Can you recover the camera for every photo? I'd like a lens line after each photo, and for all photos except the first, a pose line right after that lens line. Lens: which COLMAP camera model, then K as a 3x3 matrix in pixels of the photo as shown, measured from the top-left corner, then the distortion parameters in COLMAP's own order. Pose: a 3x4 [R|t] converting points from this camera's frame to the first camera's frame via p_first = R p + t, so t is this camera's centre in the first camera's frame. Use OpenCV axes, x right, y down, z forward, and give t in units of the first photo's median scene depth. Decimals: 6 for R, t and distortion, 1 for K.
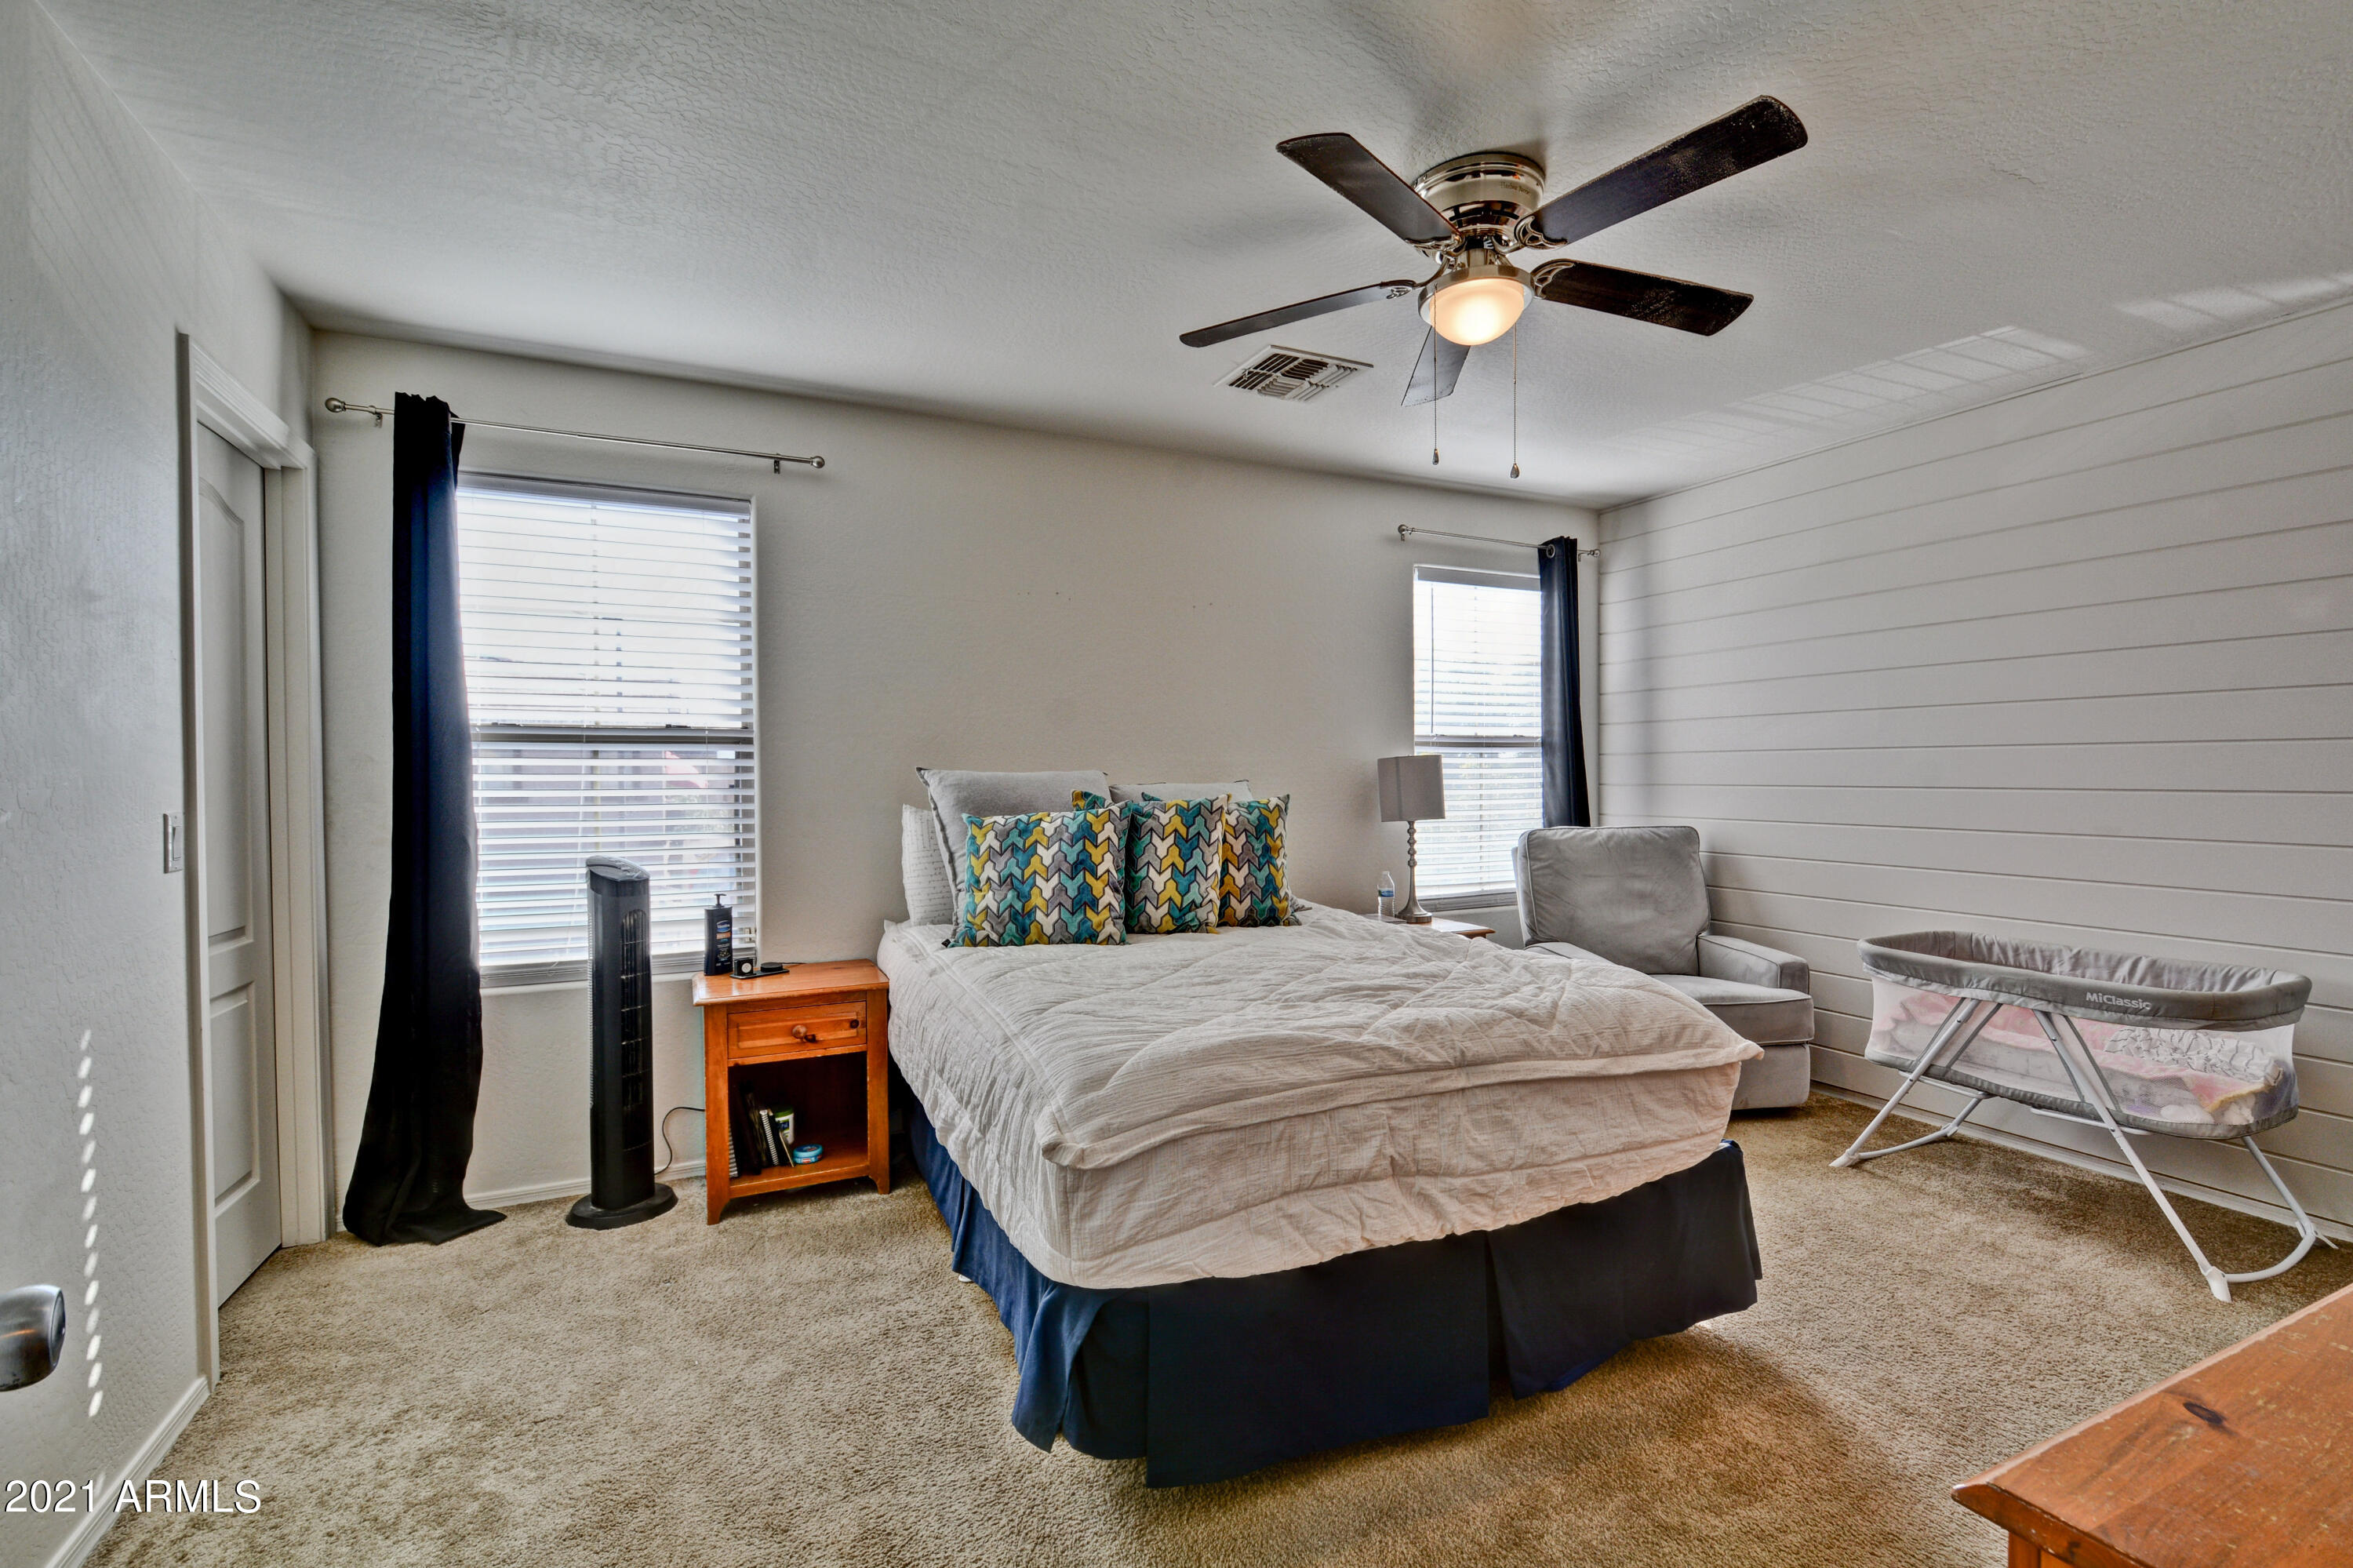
lens RADIAL K [[1051.9, 0, 1193.1], [0, 1051.9, 792.4], [0, 0, 1]] dist [0.011726, -0.006594]
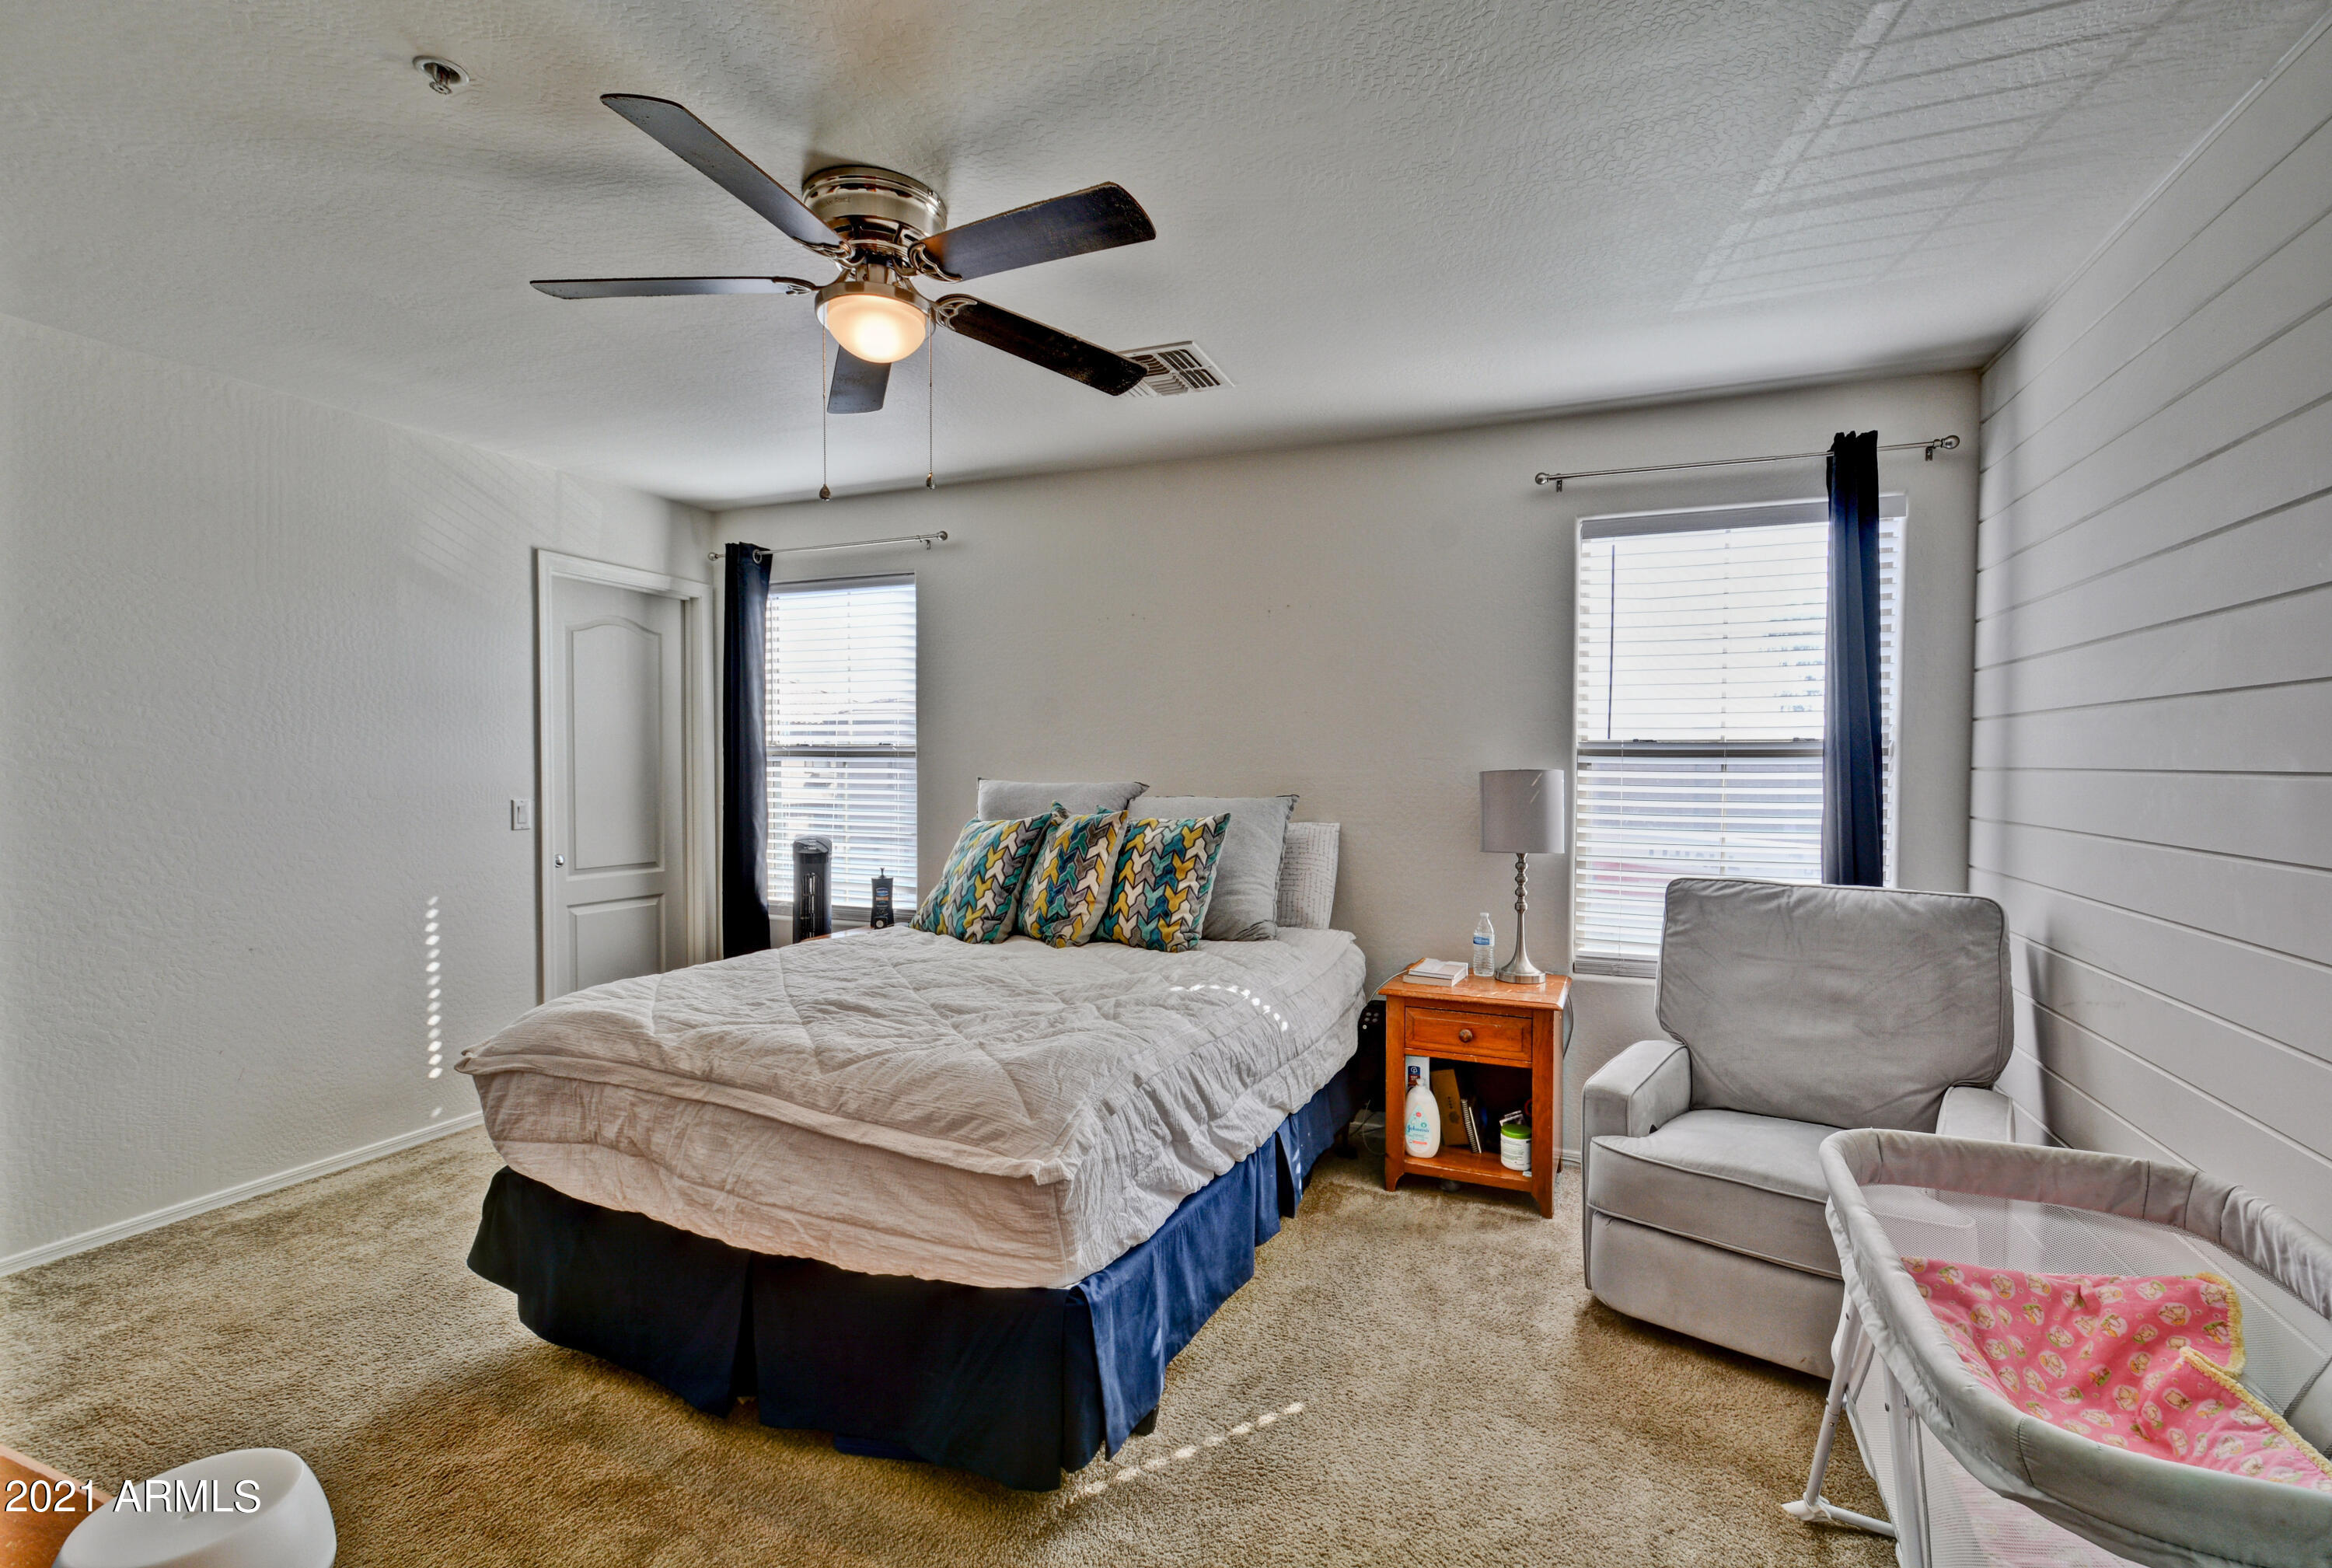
lens RADIAL K [[1033.1, 0, 1170.5], [0, 1033.1, 791.3], [0, 0, 1]] dist [0.008385, 0.000198]
pose [[0.674117, 0.030971, -0.737975, 0.852077], [-0.022452, 0.999518, 0.021439, -0.042241], [0.738283, 0.002117, 0.674487, 0.406791]]
